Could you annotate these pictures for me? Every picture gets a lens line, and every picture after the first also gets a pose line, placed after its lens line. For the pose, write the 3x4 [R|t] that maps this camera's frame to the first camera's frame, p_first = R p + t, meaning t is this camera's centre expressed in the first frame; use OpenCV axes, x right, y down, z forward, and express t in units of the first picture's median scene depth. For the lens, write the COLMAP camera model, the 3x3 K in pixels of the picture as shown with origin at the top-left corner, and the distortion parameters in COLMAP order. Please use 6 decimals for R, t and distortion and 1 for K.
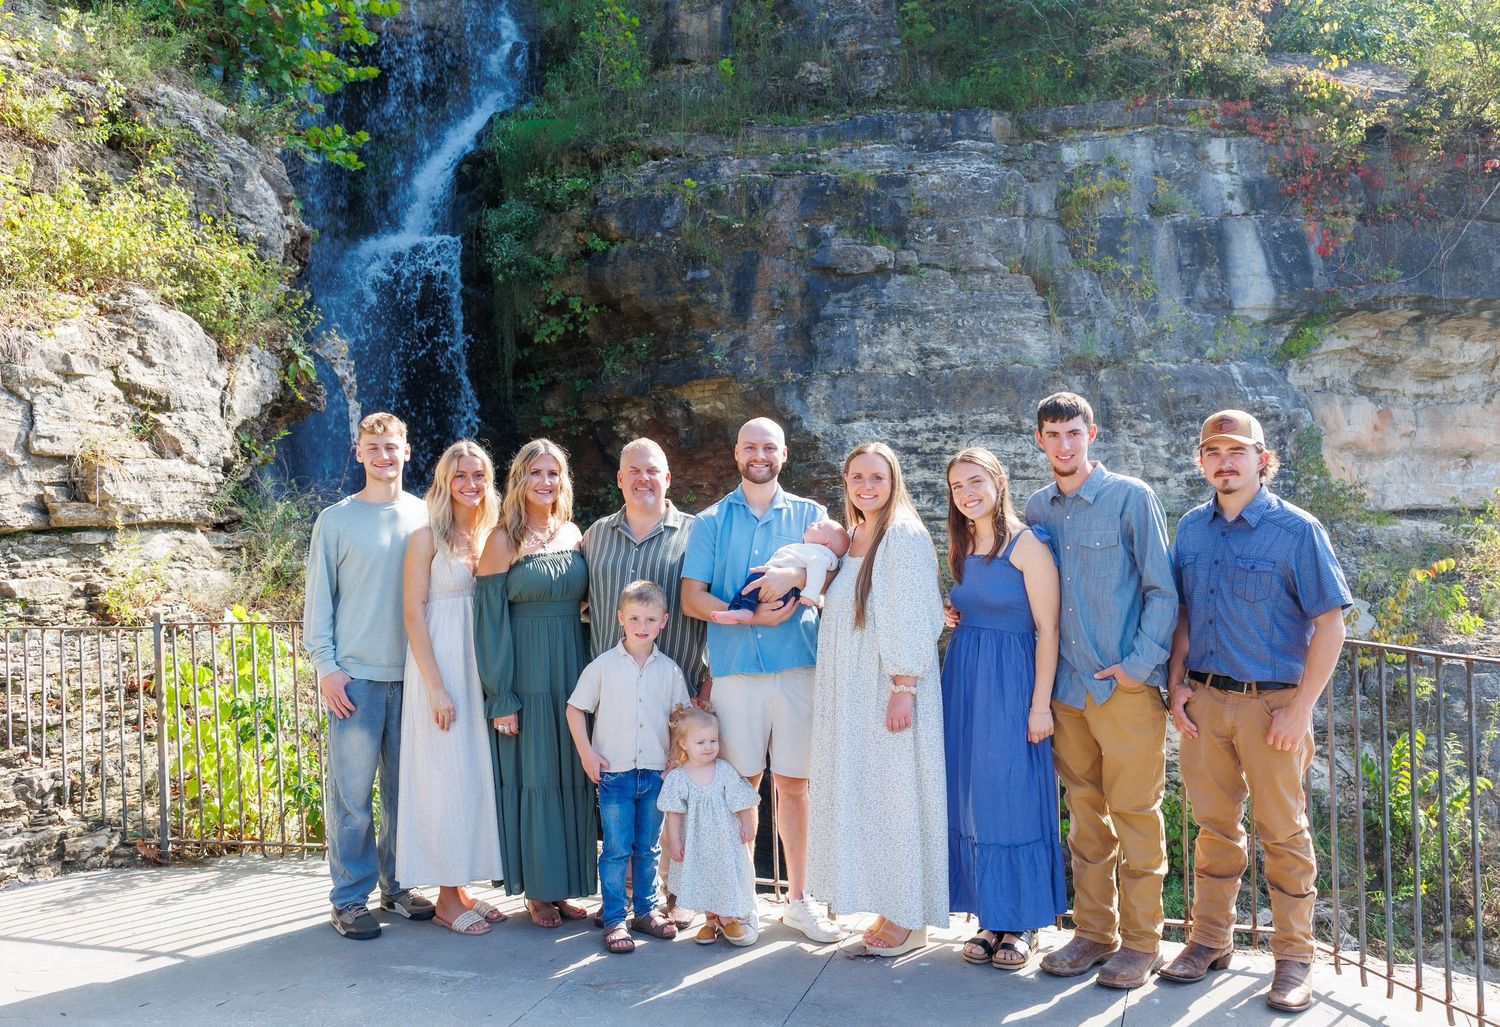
lens RADIAL K [[1364.7, 0, 749.3], [0, 1364.7, 514.7], [0, 0, 1]] dist [0.013305, 0.009636]
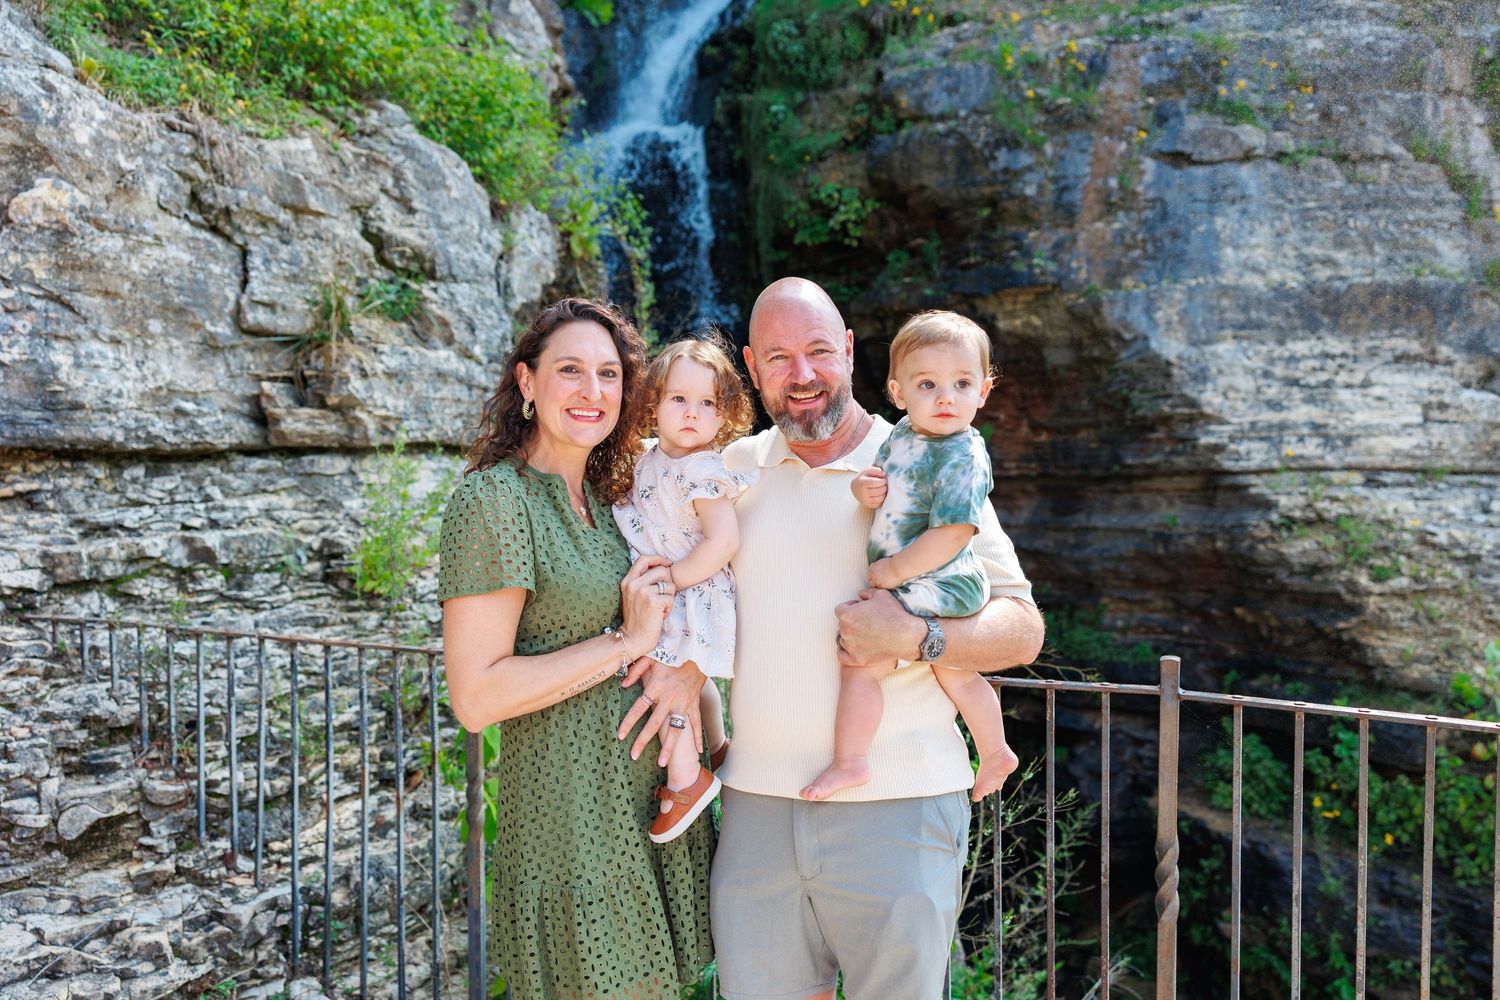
lens RADIAL K [[1295.6, 0, 750.6], [0, 1295.6, 496.5], [0, 0, 1]] dist [0.000545, 0.010888]
pose [[0.994217, 0.037596, -0.100597, -0.198836], [-0.033830, 0.998671, 0.038890, 0.001283], [0.101925, -0.035262, 0.994167, 0.372091]]
